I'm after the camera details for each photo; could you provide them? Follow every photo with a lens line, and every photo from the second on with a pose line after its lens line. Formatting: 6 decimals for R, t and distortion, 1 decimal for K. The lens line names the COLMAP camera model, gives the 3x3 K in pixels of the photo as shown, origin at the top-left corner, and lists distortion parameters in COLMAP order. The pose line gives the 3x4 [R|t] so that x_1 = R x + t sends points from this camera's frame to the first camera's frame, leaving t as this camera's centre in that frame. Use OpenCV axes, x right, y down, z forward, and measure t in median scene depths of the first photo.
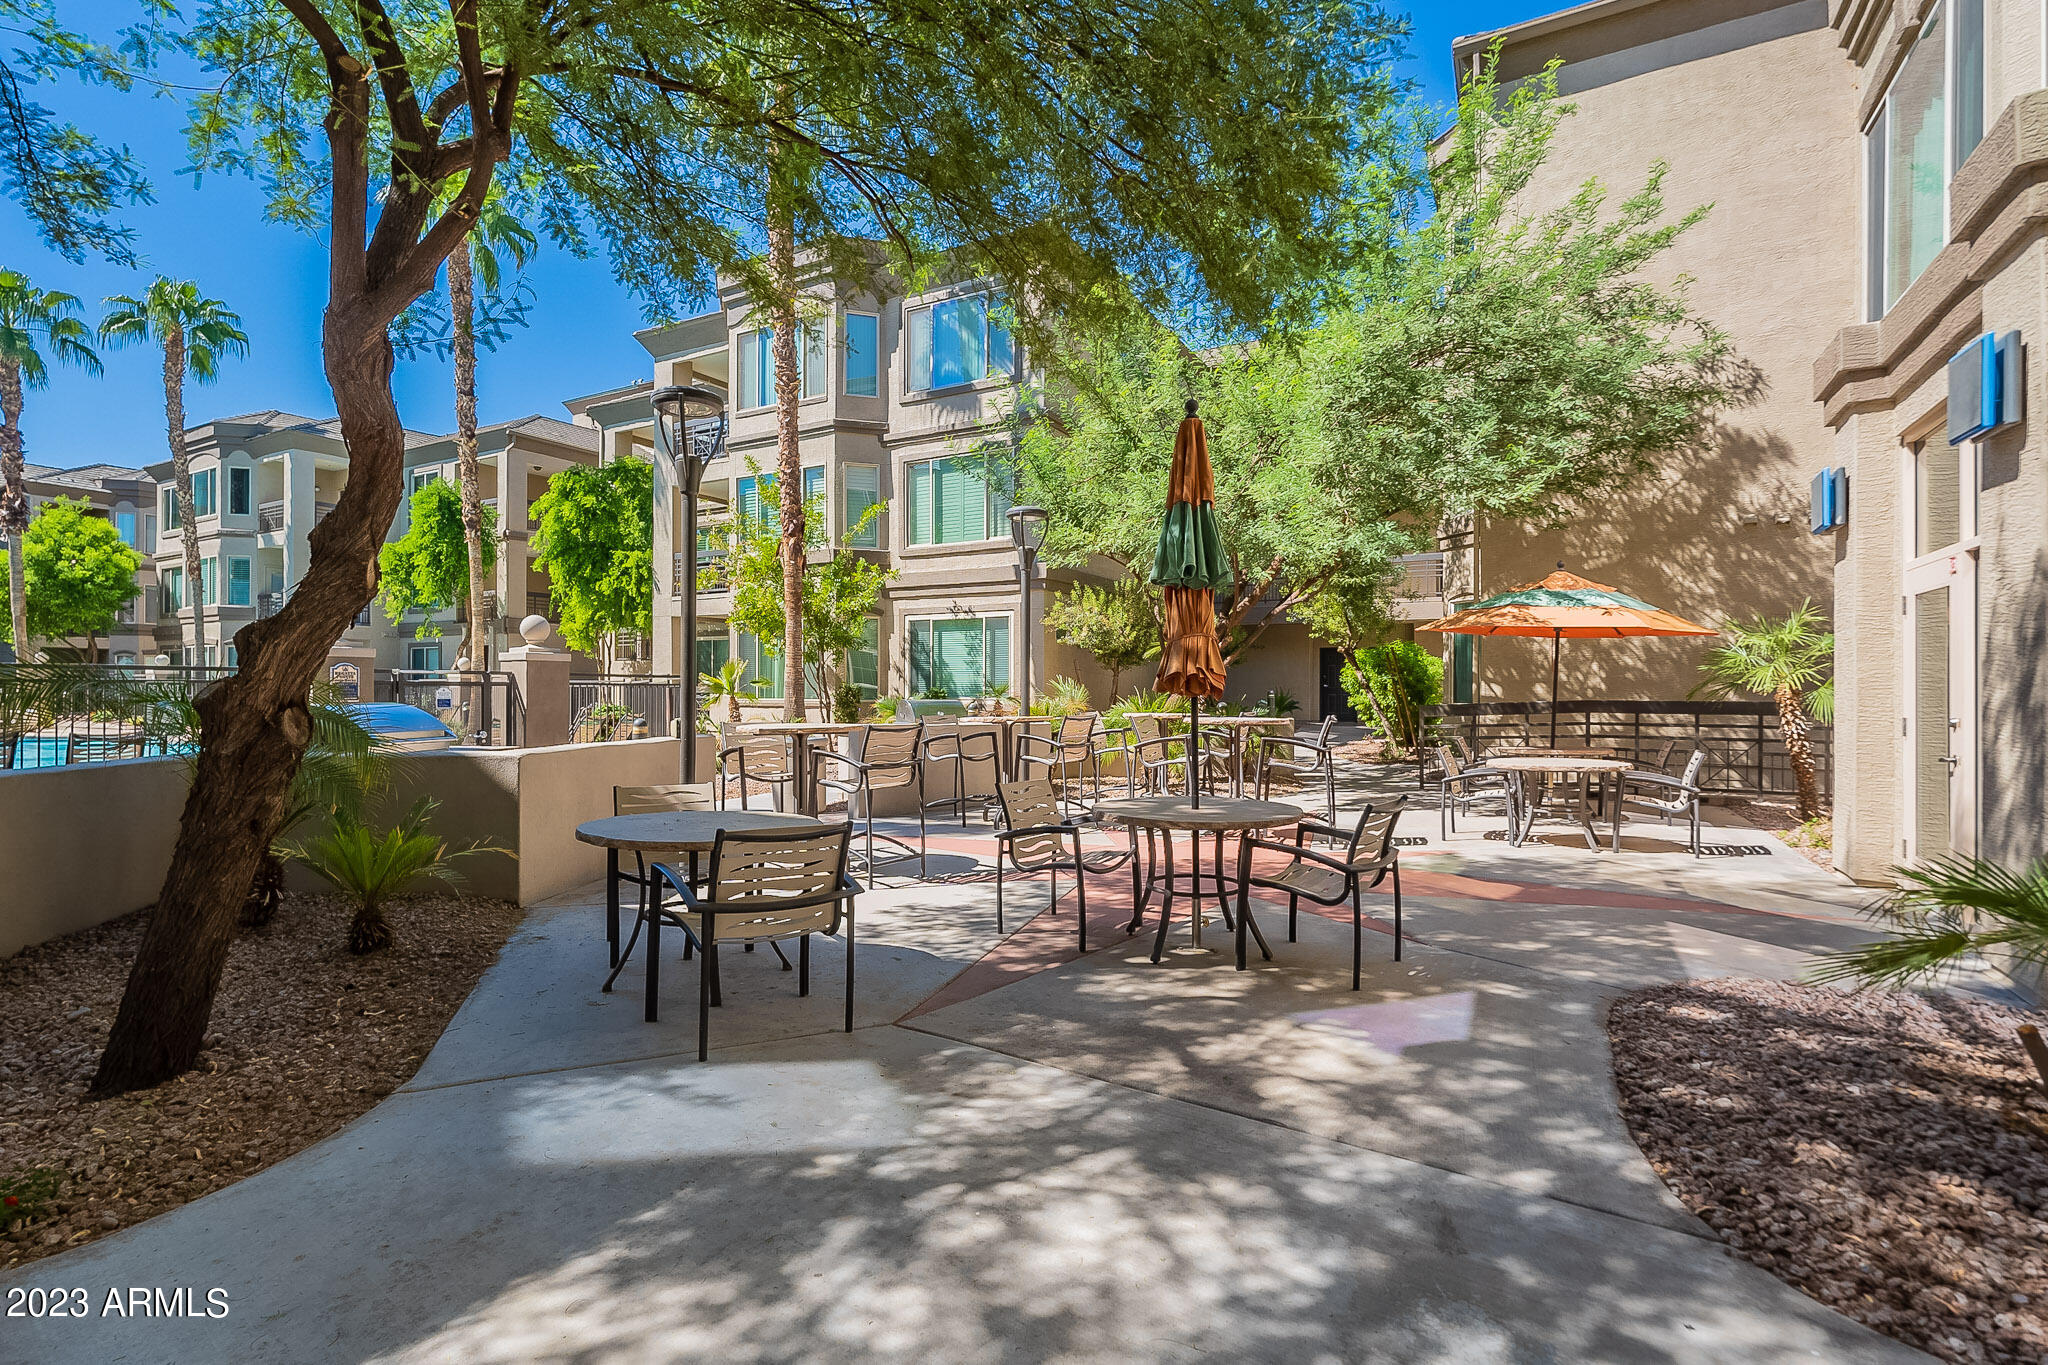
lens RADIAL K [[945.6, 0, 1019.9], [0, 945.6, 683.2], [0, 0, 1]] dist [-0.001052, 0.000696]
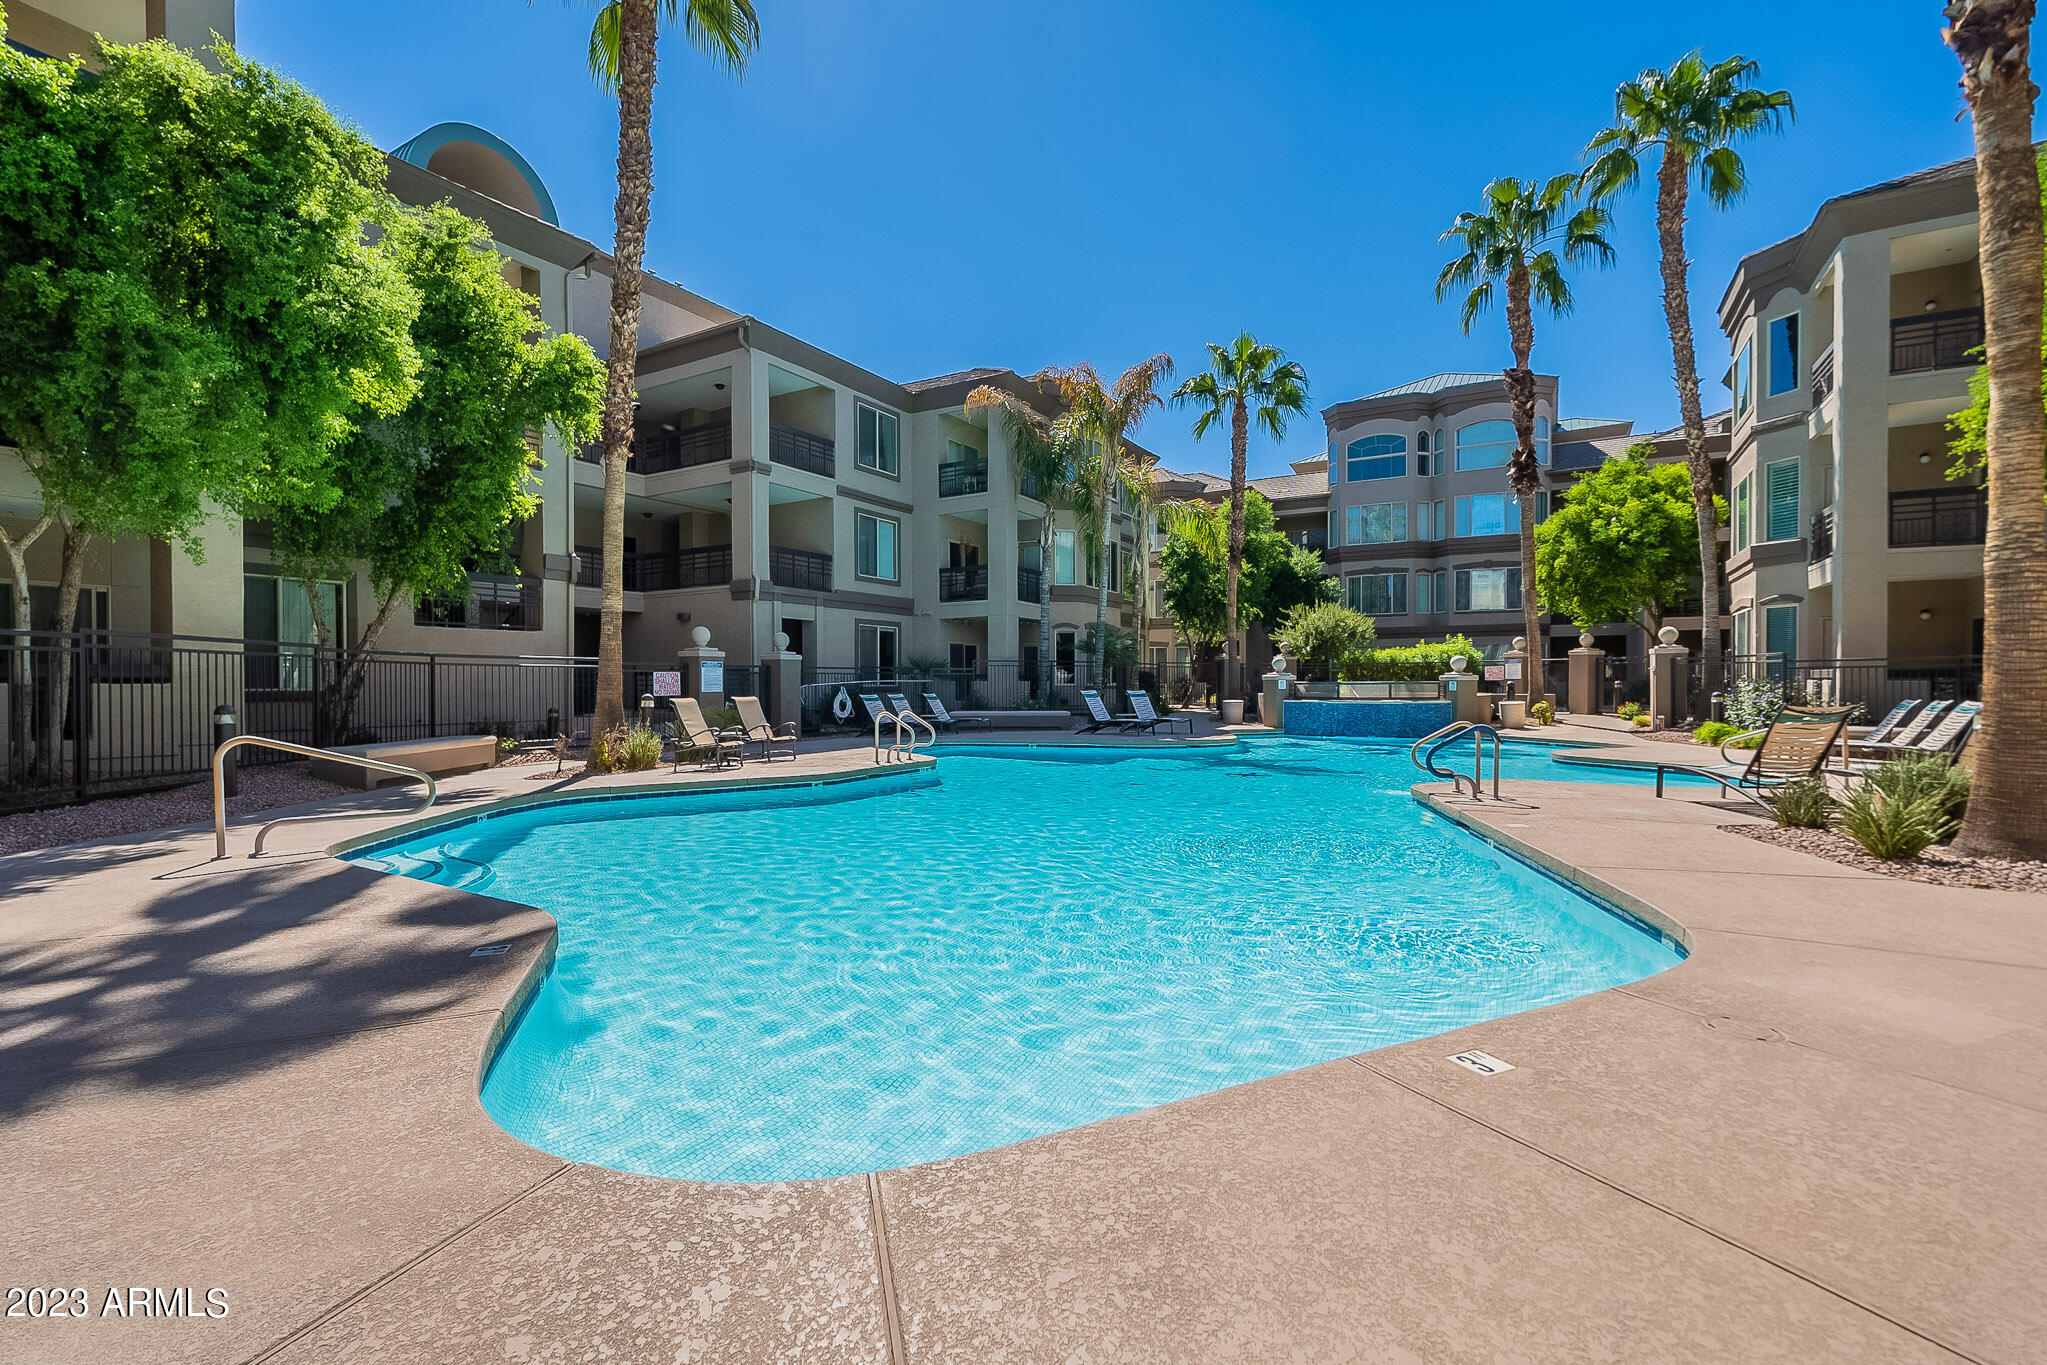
lens RADIAL K [[904.8, 0, 1032.5], [0, 904.8, 677.7], [0, 0, 1]] dist [0.006742, -0.001765]
pose [[0.003019, -0.008272, -0.999961, -0.237369], [0.004569, 0.999955, -0.008258, 0.010093], [0.999985, -0.004544, 0.003056, 0.512141]]
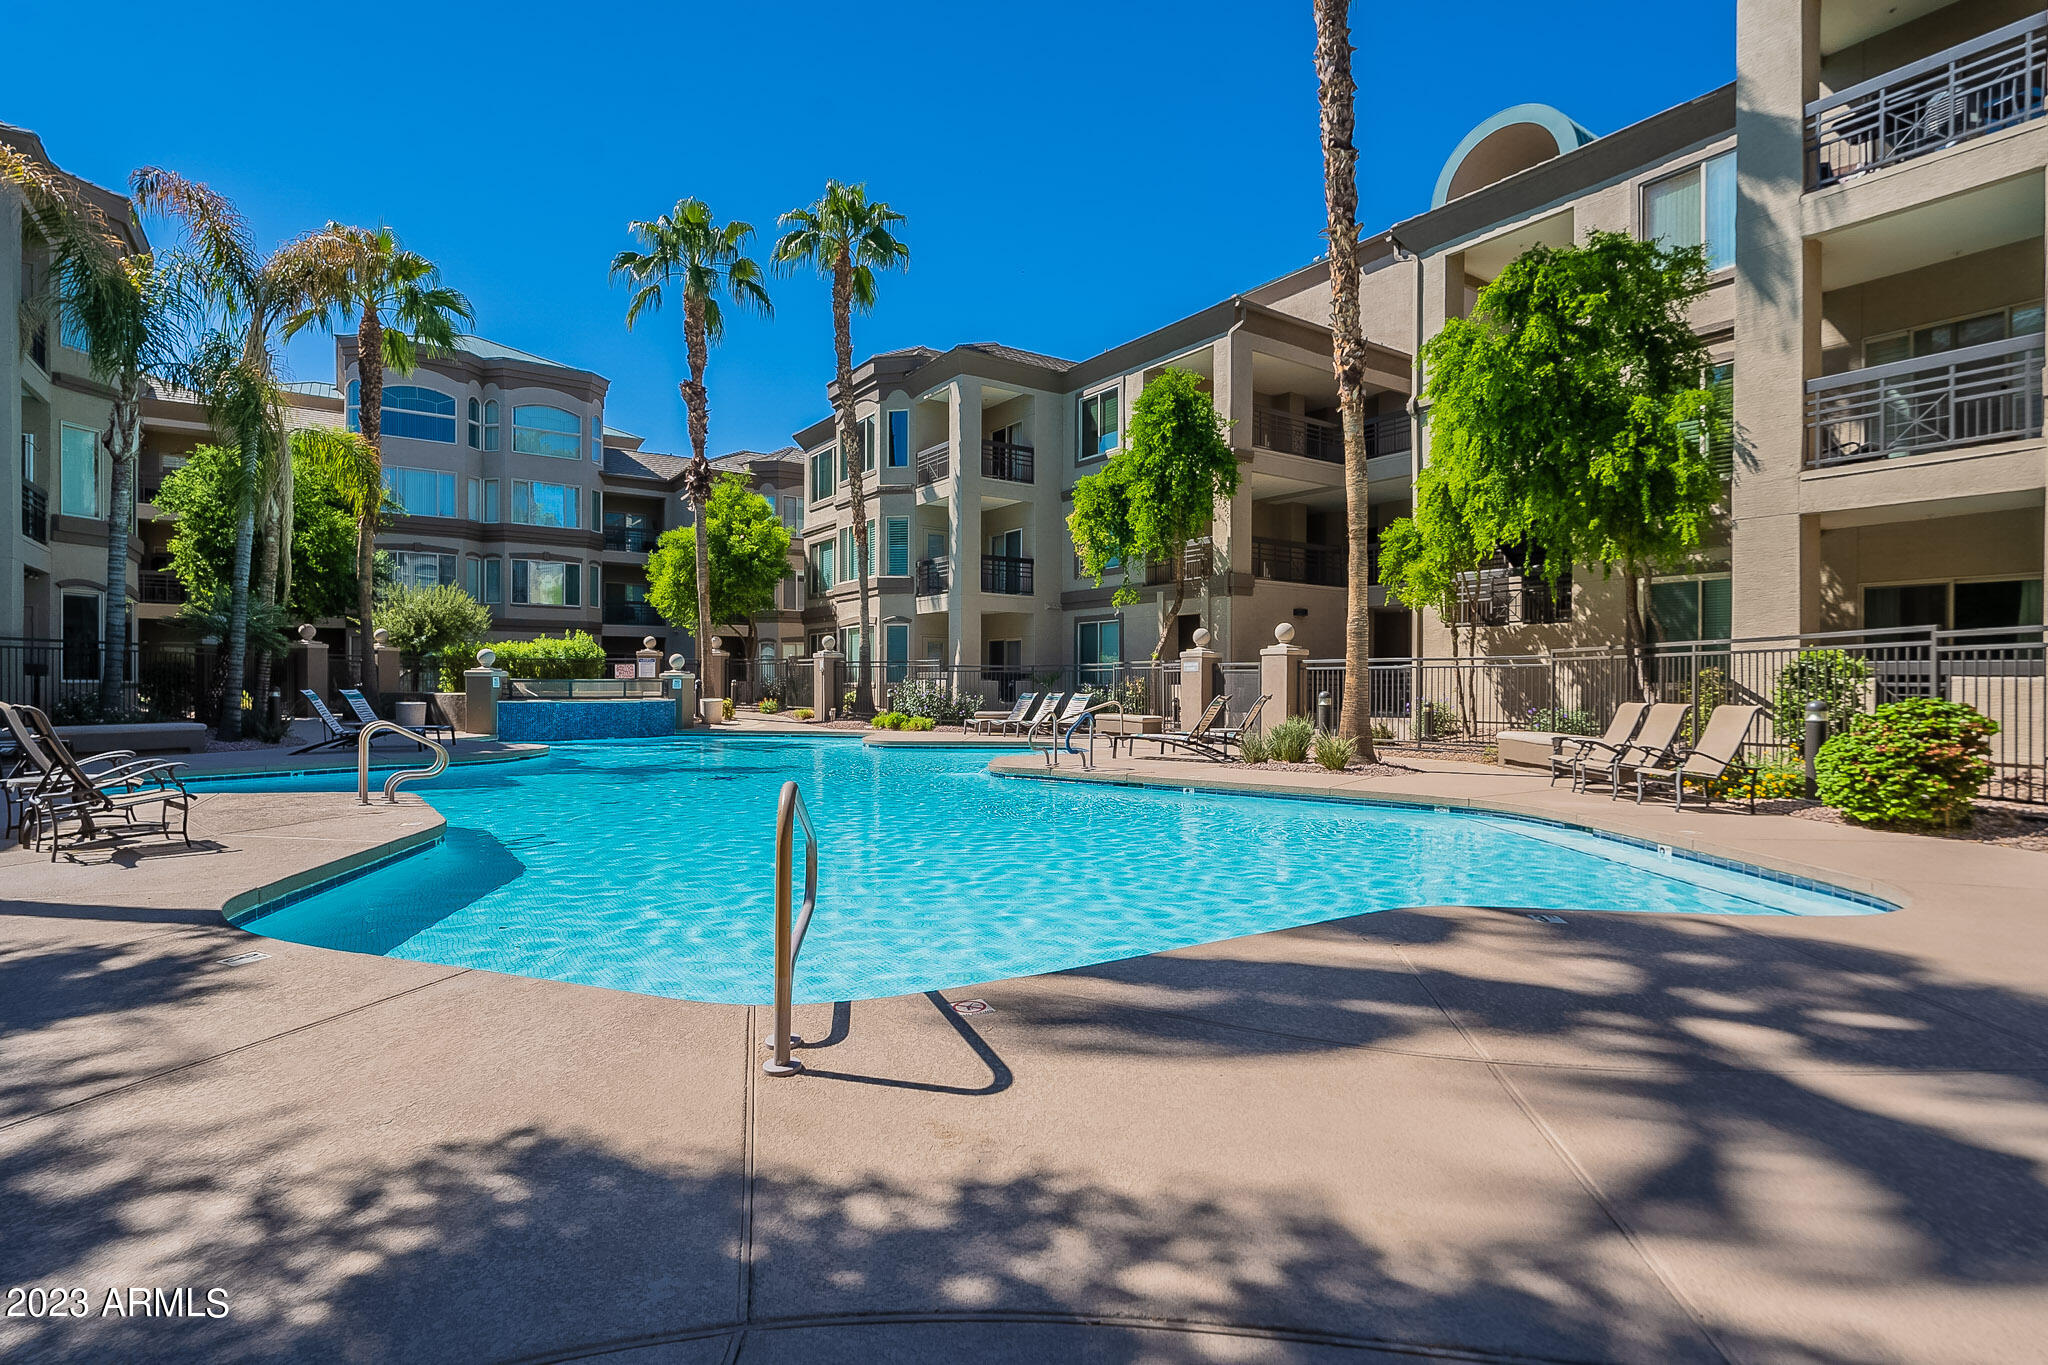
lens RADIAL K [[945.6, 0, 1026.7], [0, 945.6, 681.3], [0, 0, 1]] dist [-0.001052, 0.000696]
pose [[0.907991, -0.000617, -0.418990, -0.376930], [0.001876, 0.999995, 0.002592, 0.008634], [0.418986, -0.003139, 0.907987, 0.293067]]
